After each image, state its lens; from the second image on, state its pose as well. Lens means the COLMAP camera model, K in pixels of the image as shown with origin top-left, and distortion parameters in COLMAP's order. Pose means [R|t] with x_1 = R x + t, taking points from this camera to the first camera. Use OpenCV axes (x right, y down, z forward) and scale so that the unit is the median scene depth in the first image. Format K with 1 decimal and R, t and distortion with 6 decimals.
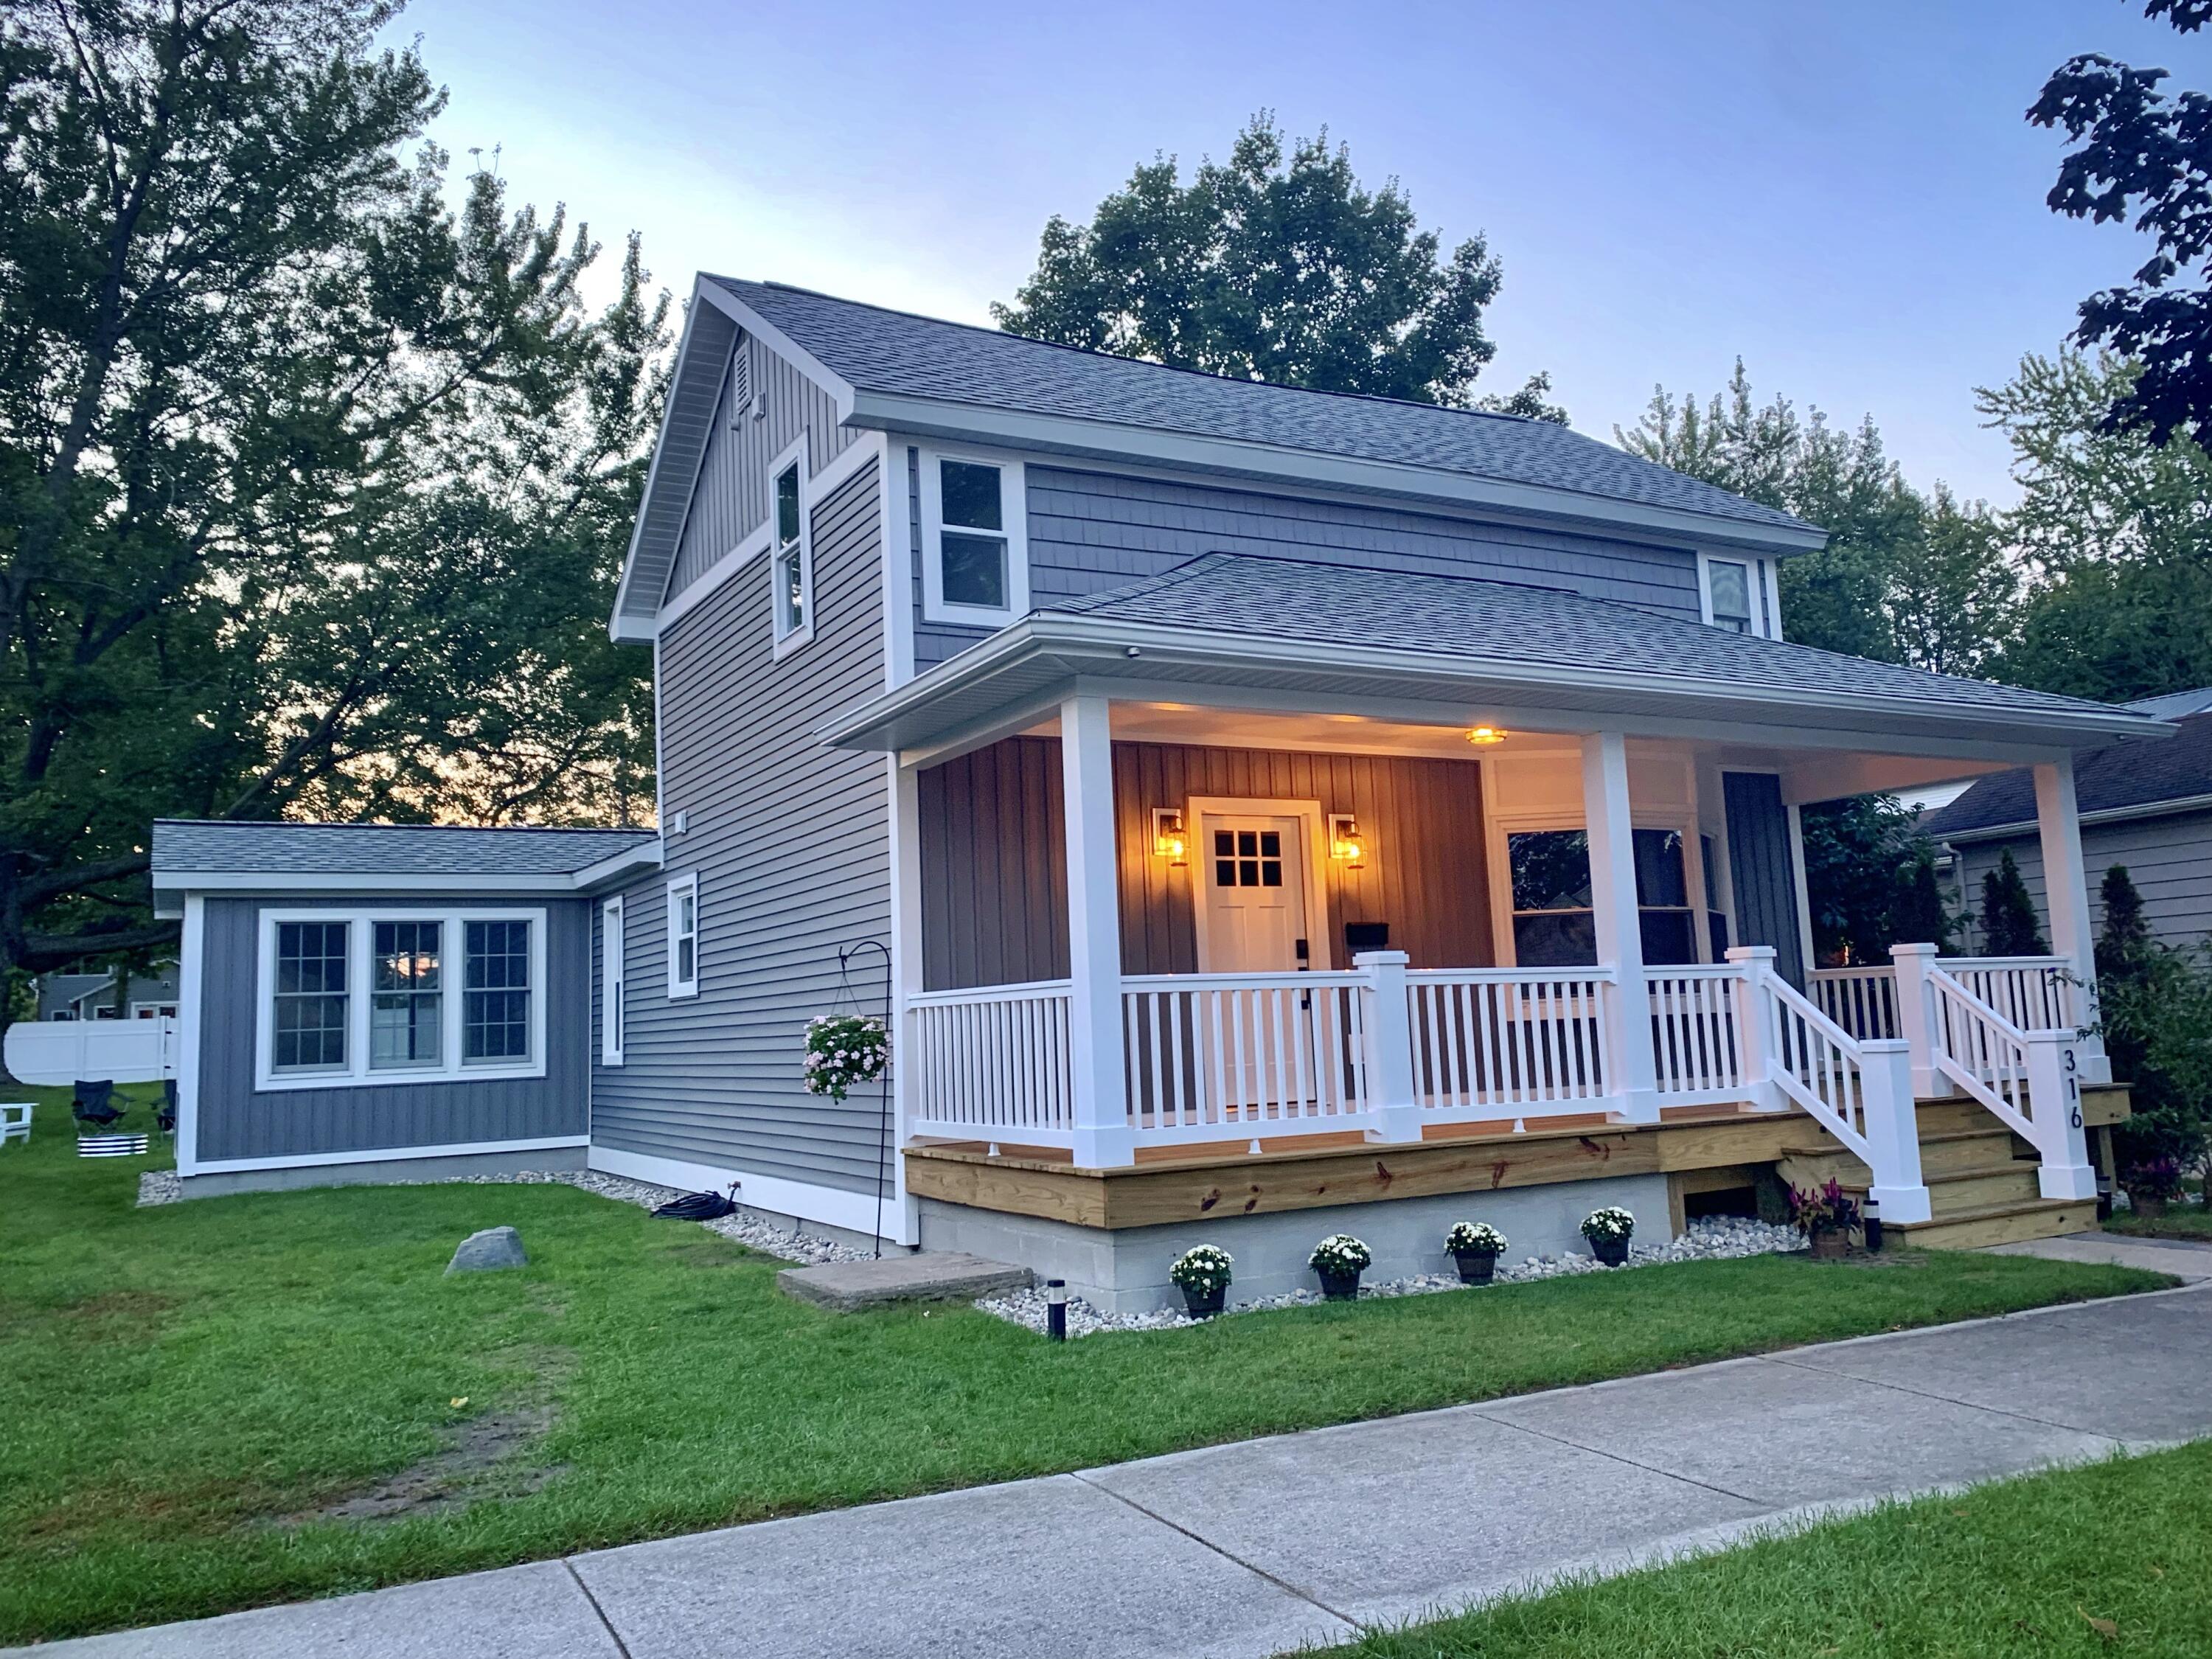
lens RADIAL K [[1685.1, 0, 1106.0], [0, 1685.1, 829.5], [0, 0, 1]] dist [0.052992, 0.001433]
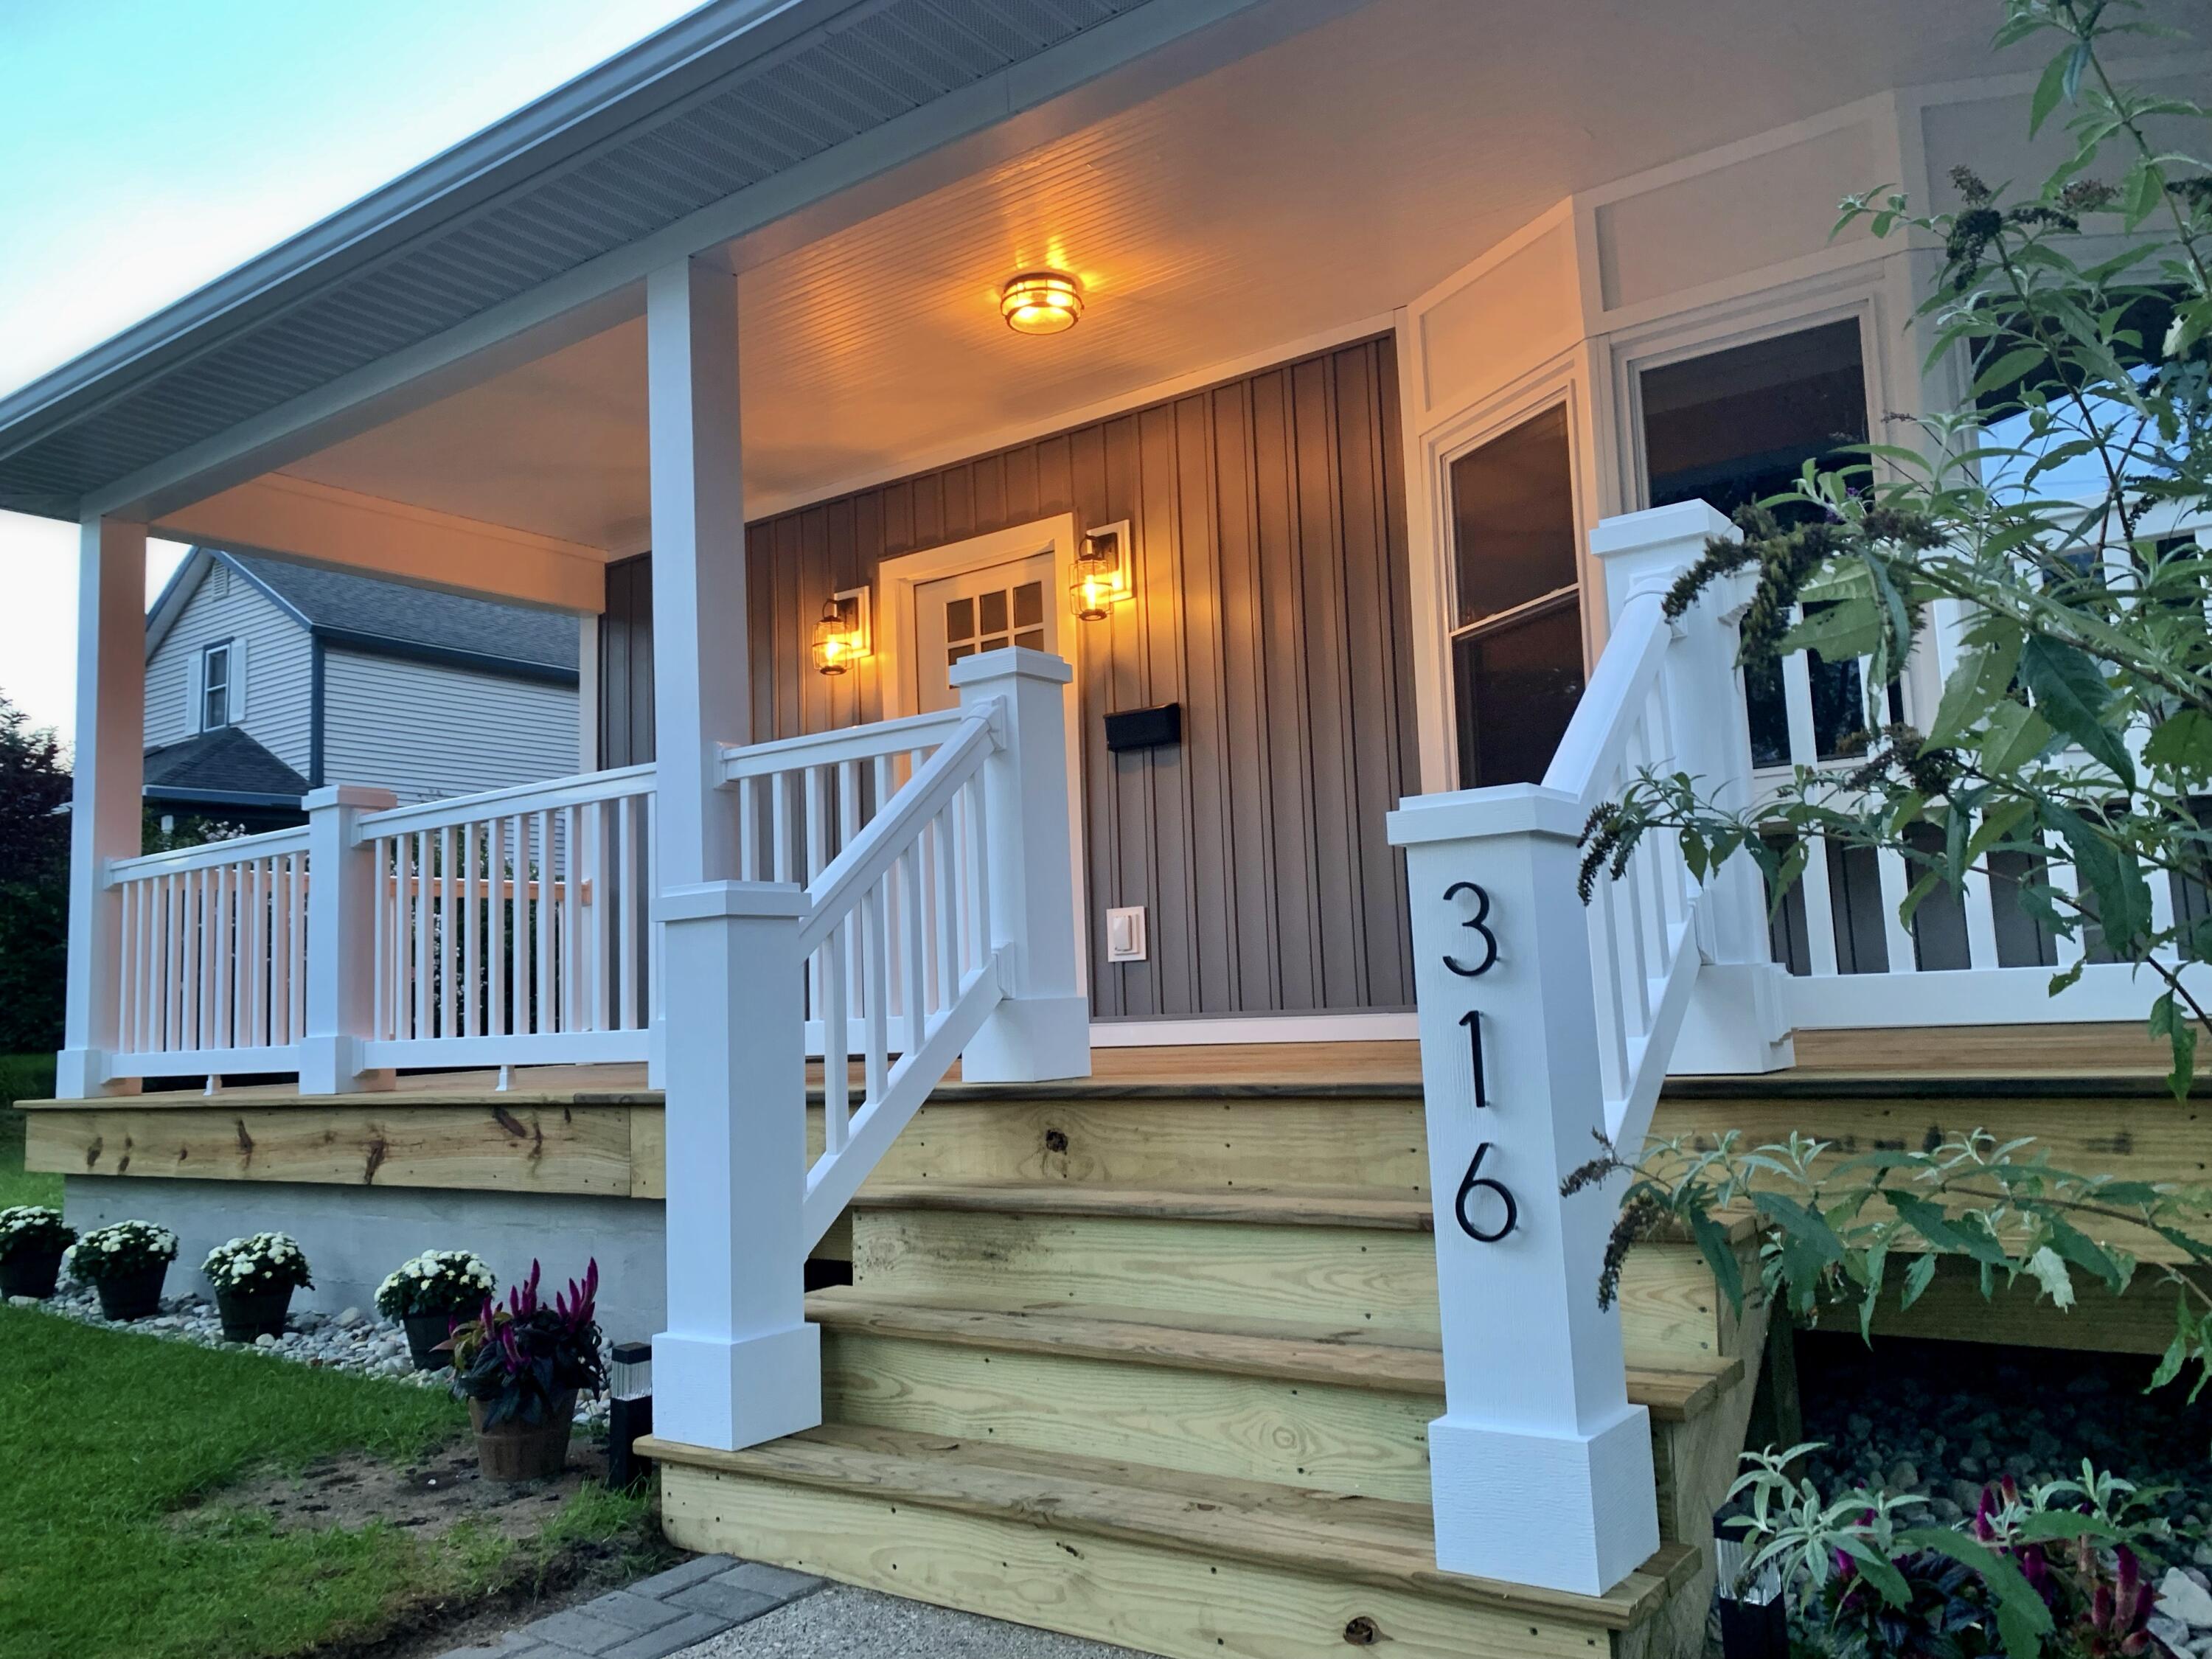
lens RADIAL K [[1649.1, 0, 1106.0], [0, 1649.1, 829.5], [0, 0, 1]] dist [0.106129, 0.000706]
pose [[0.407709, -0.071650, -0.910296, 0.657246], [0.126070, 0.991786, -0.021600, 0.107695], [0.904367, -0.105954, 0.413393, 0.780686]]
